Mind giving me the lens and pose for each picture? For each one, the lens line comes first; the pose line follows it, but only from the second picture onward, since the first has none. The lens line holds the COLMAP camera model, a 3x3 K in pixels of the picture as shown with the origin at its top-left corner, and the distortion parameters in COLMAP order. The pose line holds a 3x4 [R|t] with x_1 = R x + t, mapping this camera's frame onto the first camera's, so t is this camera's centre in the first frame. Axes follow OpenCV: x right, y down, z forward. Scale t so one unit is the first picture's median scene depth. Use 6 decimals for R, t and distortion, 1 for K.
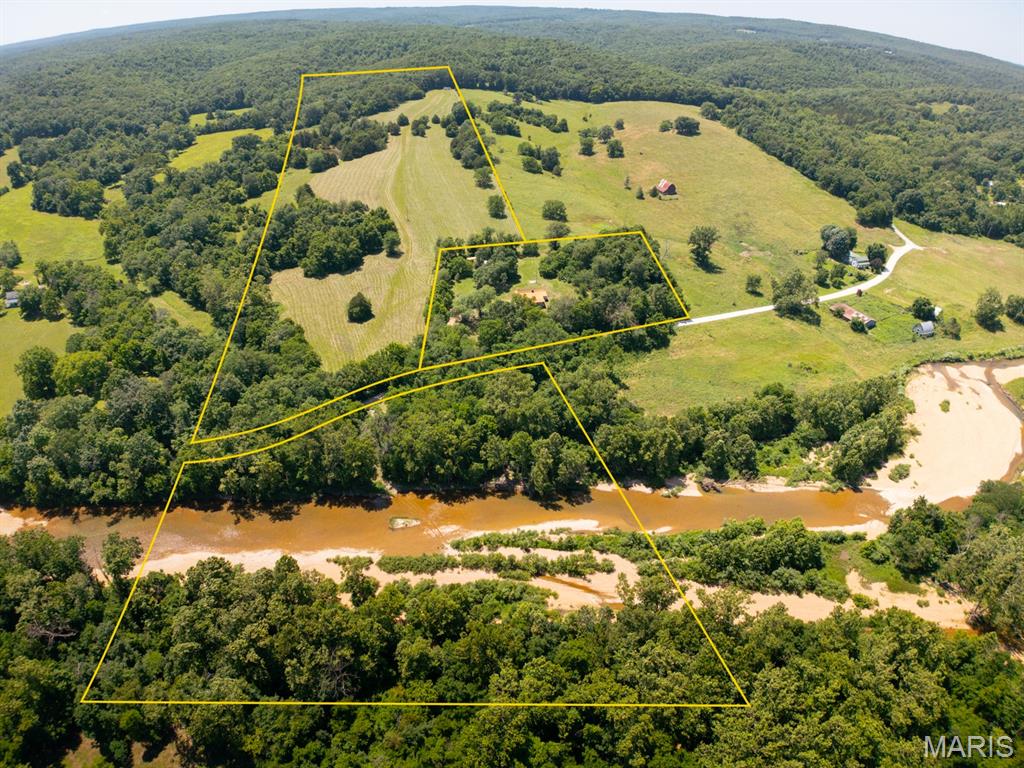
lens RADIAL K [[598.7, 0, 512.0], [0, 598.7, 384.0], [0, 0, 1]] dist [-0.111466, -0.004564]
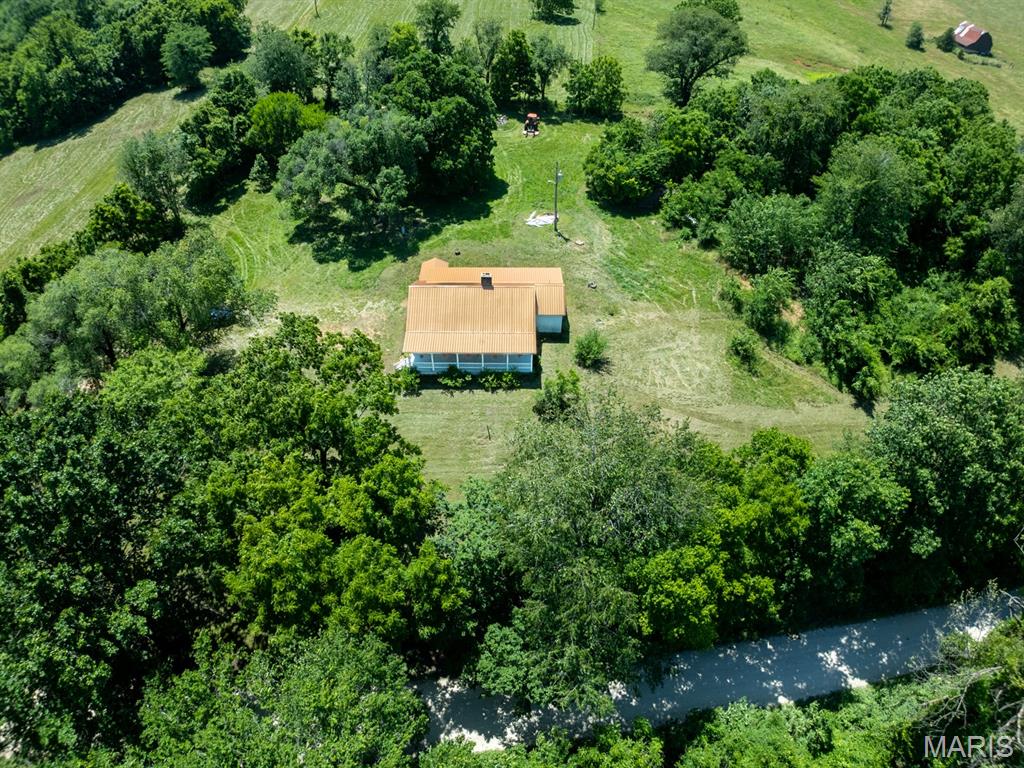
lens RADIAL K [[595.3, 0, 506.7], [0, 595.3, 385.7], [0, 0, 1]] dist [-0.127399, 0.004408]
pose [[0.961268, 0.182829, -0.206247, 0.074872], [-0.145215, 0.971986, 0.184813, -0.140423], [0.234258, -0.147705, 0.960888, 0.720791]]
